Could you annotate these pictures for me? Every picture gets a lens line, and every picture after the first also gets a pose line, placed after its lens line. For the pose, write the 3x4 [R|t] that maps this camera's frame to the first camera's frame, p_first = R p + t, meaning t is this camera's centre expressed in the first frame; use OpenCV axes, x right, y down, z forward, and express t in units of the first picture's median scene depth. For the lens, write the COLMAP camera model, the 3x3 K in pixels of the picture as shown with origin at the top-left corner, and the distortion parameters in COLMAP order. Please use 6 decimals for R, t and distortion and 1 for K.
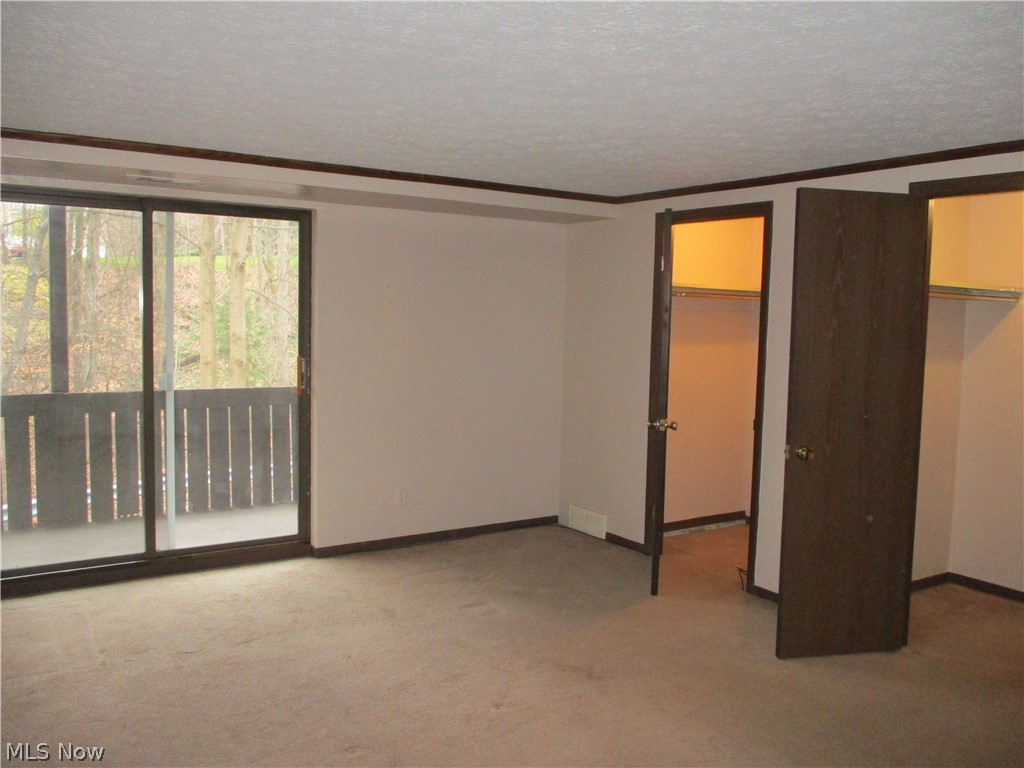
lens RADIAL K [[885.6, 0, 512.0], [0, 885.6, 384.0], [0, 0, 1]] dist [-0.002017, 0.001333]
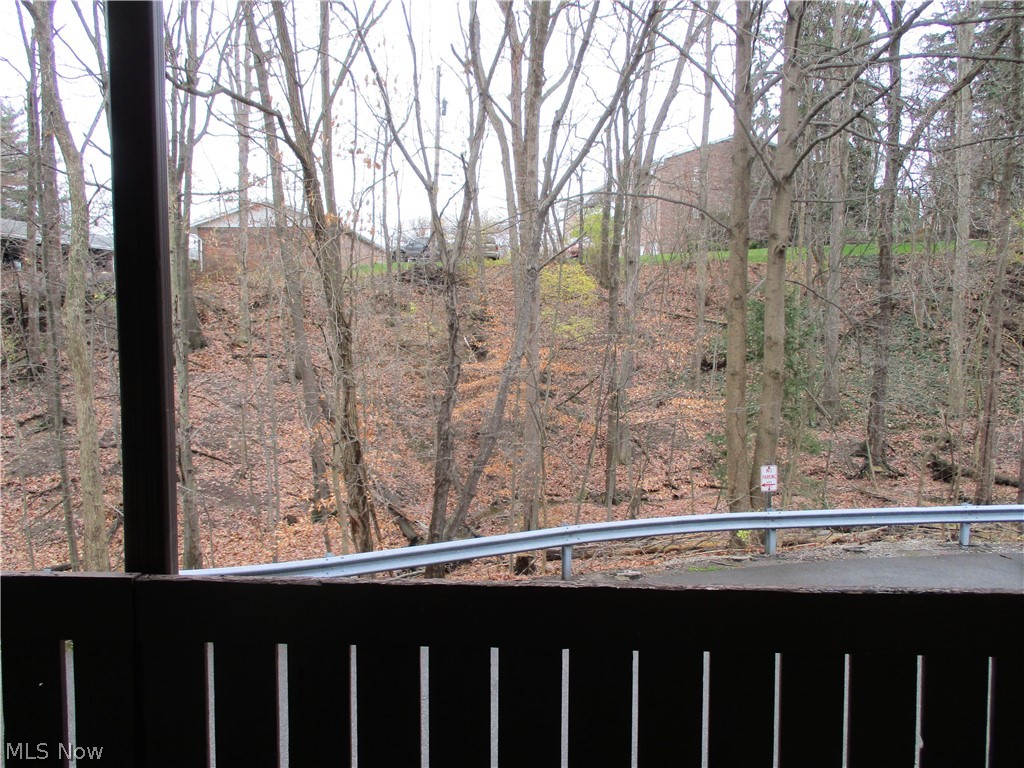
lens RADIAL K [[885.6, 0, 512.0], [0, 885.6, 384.0], [0, 0, 1]] dist [-0.002017, 0.001333]
pose [[0.825851, 0.036690, -0.562694, -0.061890], [-0.033853, 0.999307, 0.015473, -0.021206], [0.562872, 0.006270, 0.826521, 0.235385]]
